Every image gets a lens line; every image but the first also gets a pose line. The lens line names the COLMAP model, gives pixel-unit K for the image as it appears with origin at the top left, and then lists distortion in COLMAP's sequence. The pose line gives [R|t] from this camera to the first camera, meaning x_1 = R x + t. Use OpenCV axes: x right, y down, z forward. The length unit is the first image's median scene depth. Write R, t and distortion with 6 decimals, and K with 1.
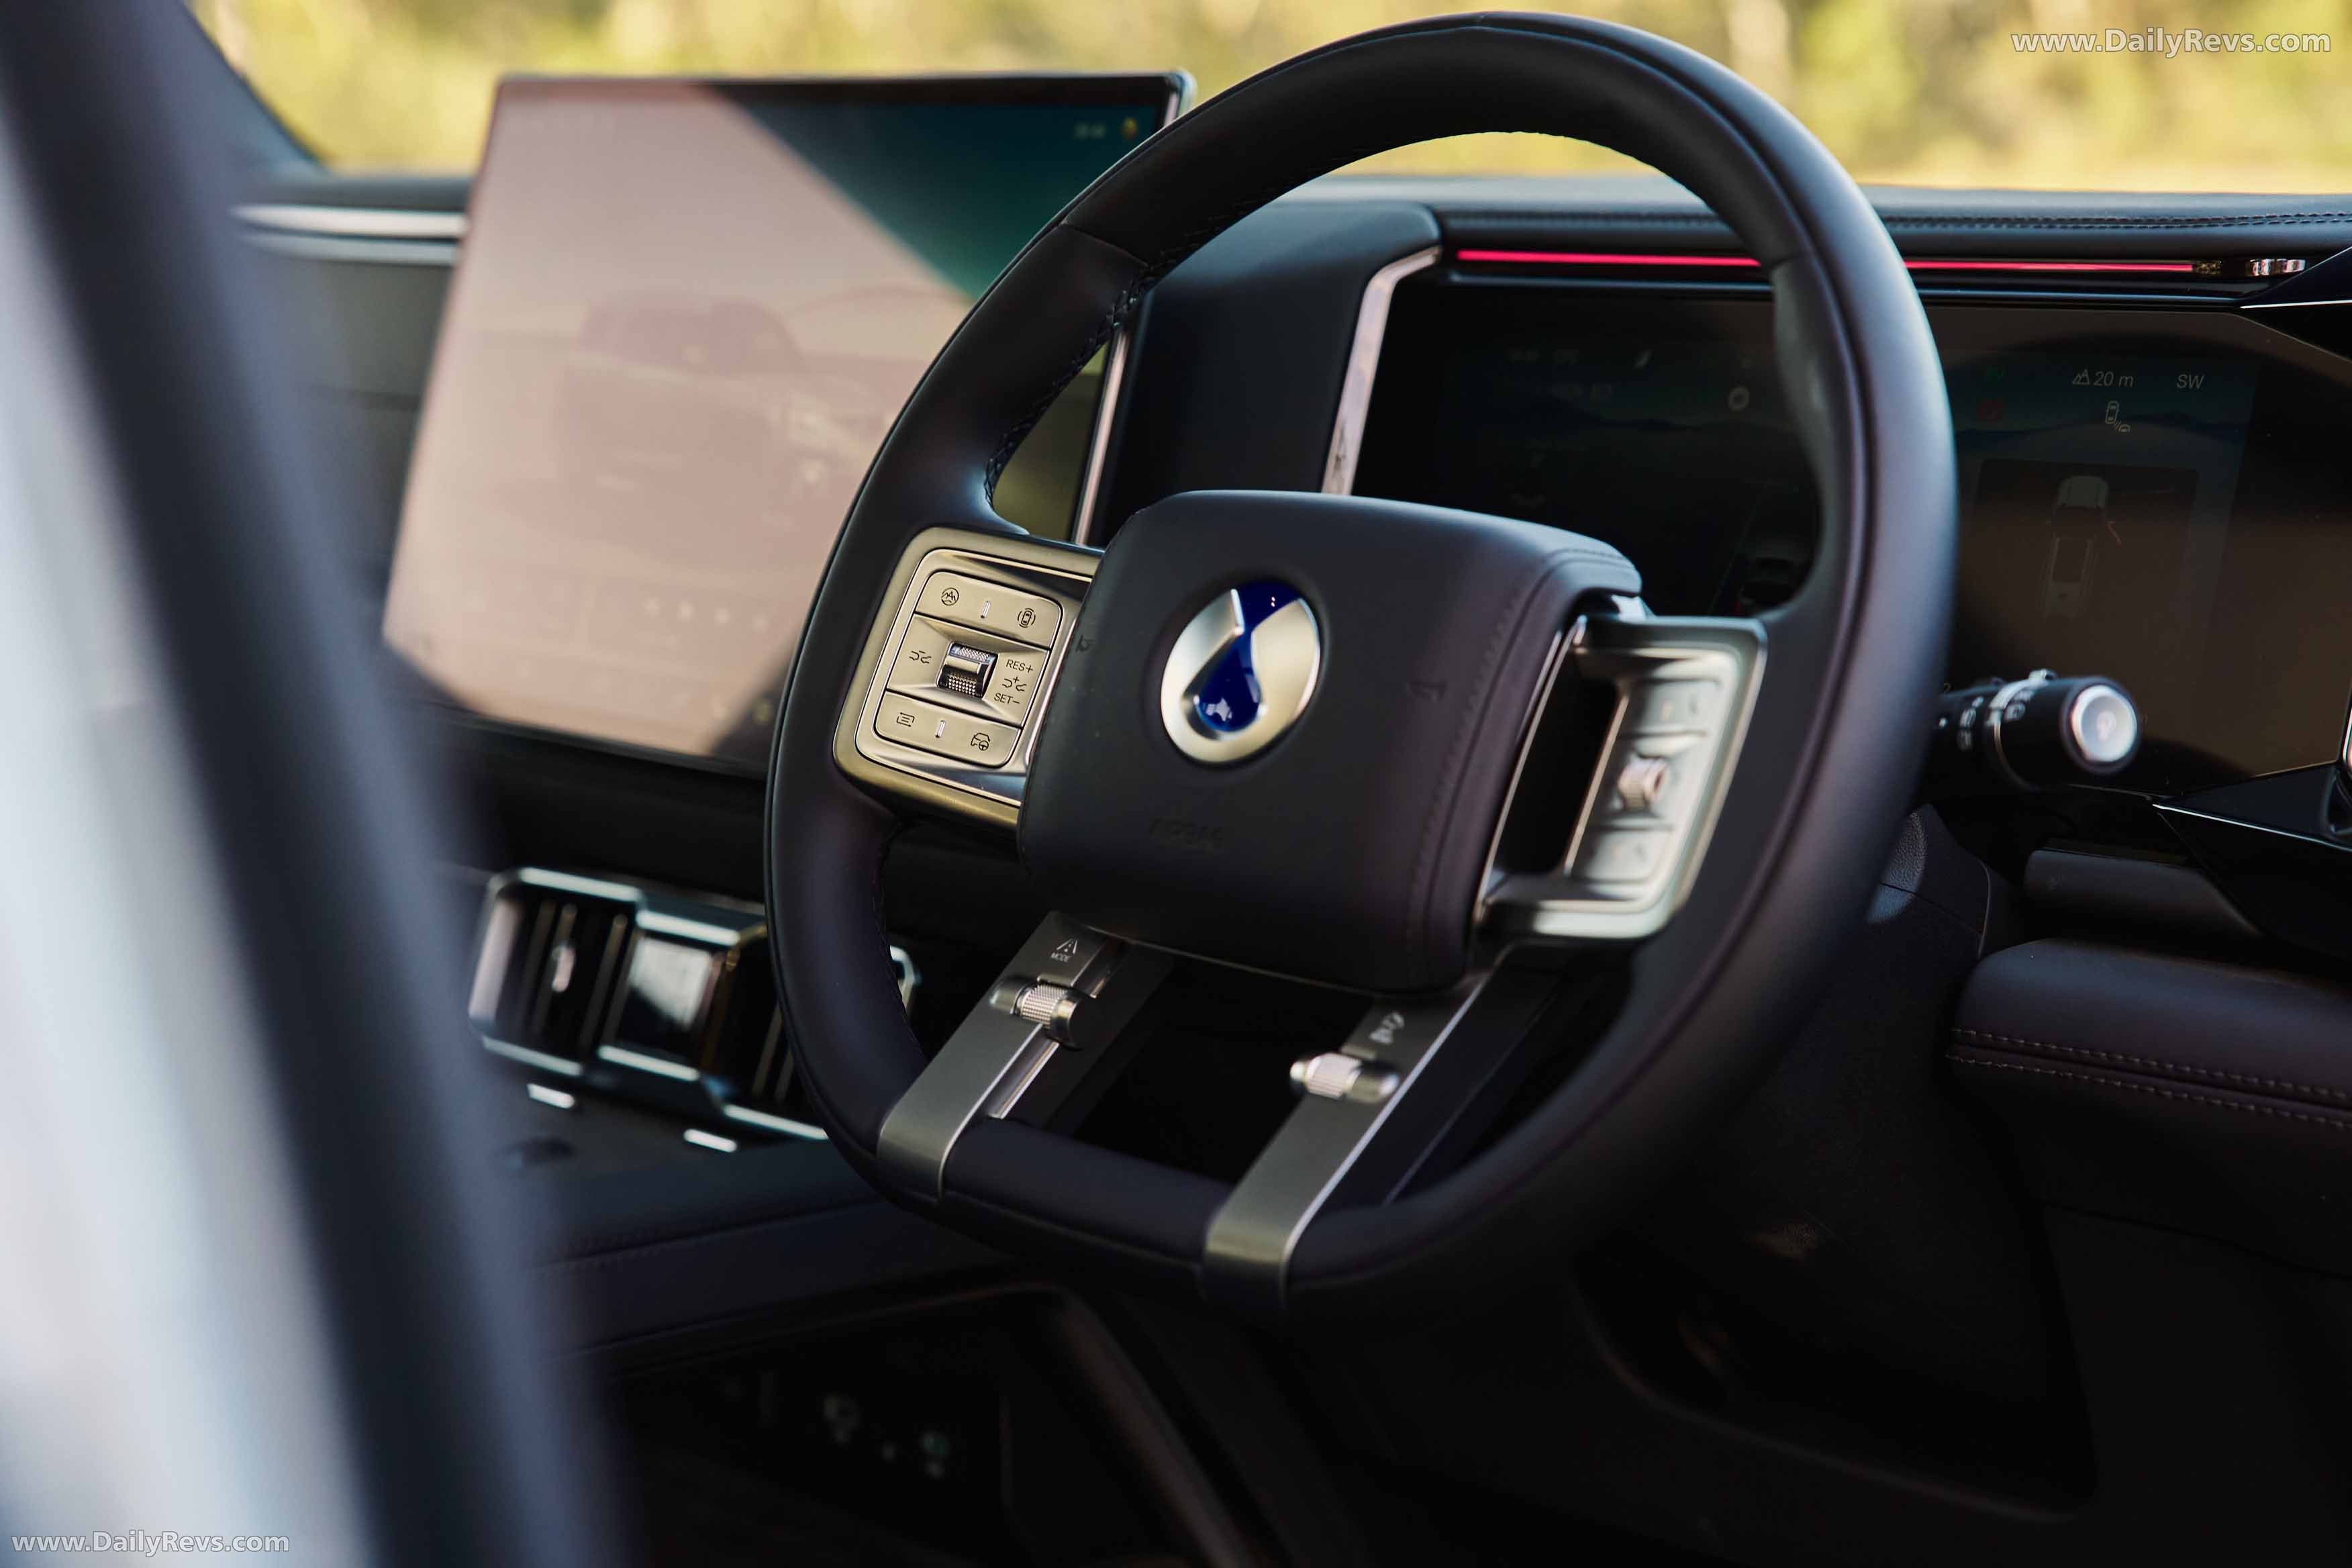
lens RADIAL K [[3978.9, 0, 1176.0], [0, 3978.9, 784.0], [0, 0, 1]] dist [0.013289, 0.014117]
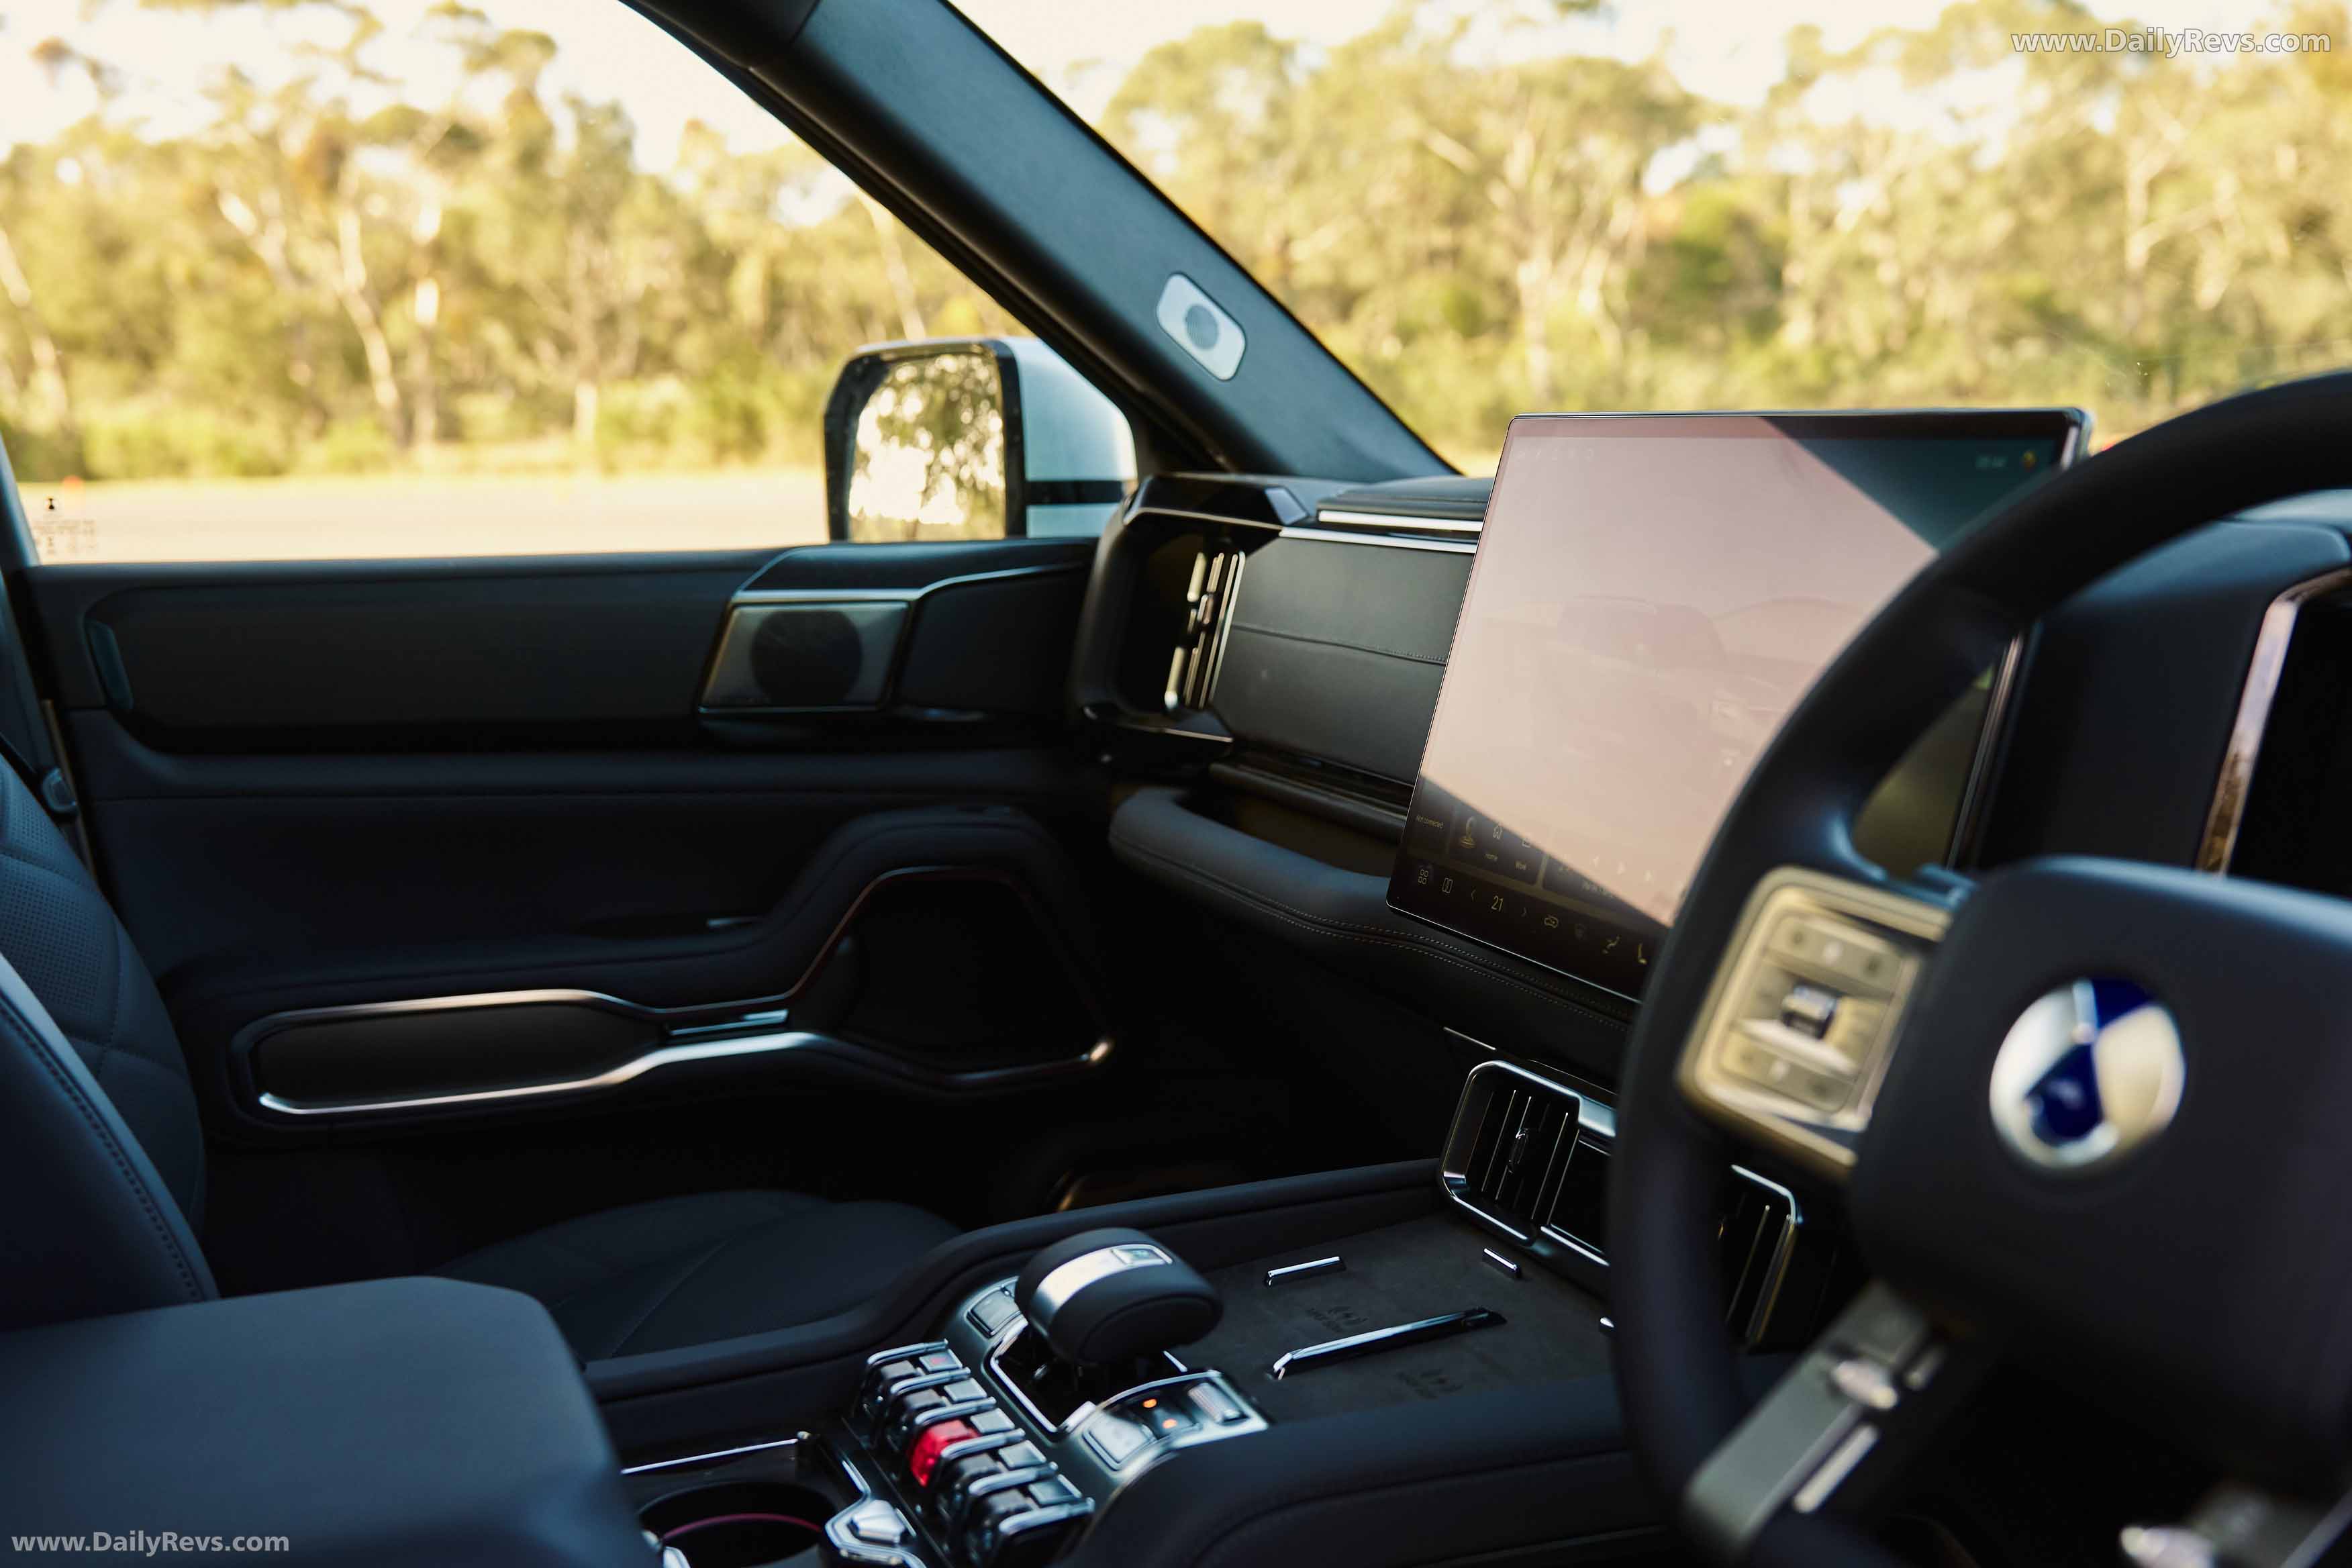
lens RADIAL K [[2435.5, 0, 1176.0], [0, 2435.5, 784.0], [0, 0, 1]] dist [-0.002129, 0.143899]
pose [[0.928729, 0.036434, -0.368964, 0.024333], [-0.038160, 0.999268, 0.002621, -0.080987], [0.368789, 0.011645, 0.929440, 0.350631]]
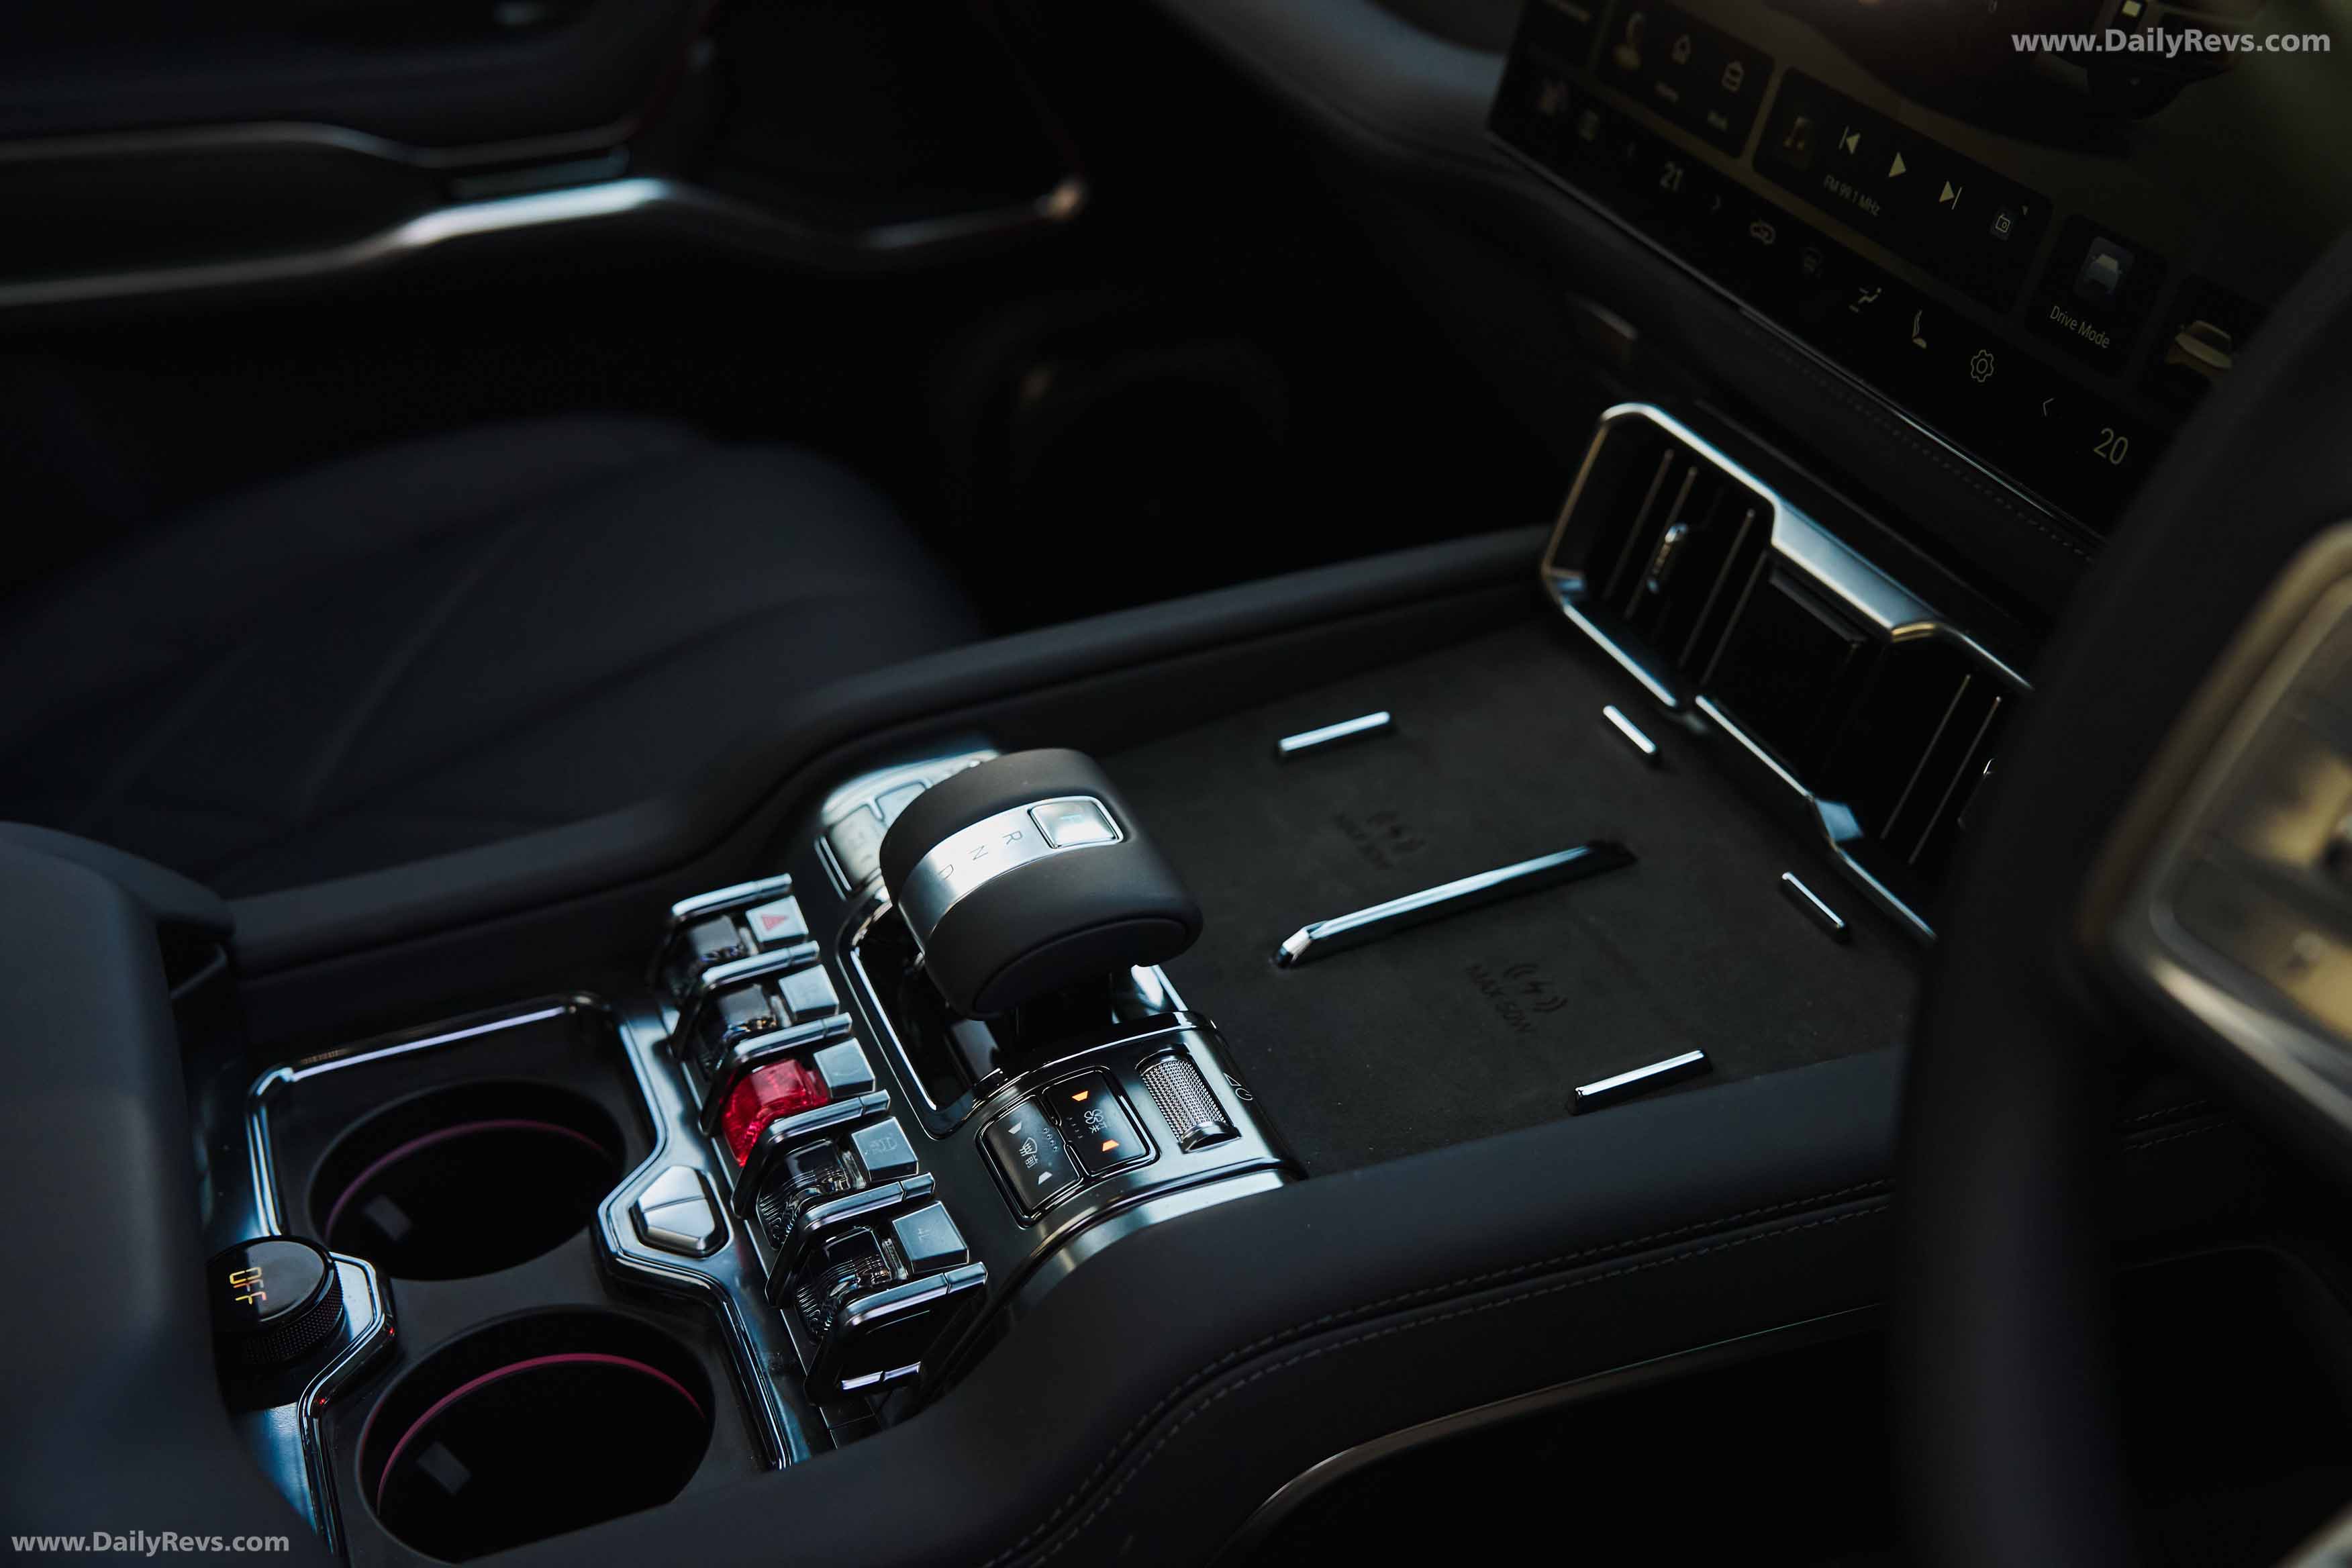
lens RADIAL K [[2677.3, 0, 1176.0], [0, 2677.3, 784.0], [0, 0, 1]] dist [0.008670, 0.472302]
pose [[0.923794, 0.198547, -0.327390, -0.079558], [-0.052900, 0.913031, 0.404445, -0.160189], [0.379219, -0.356305, 0.853955, 0.637104]]
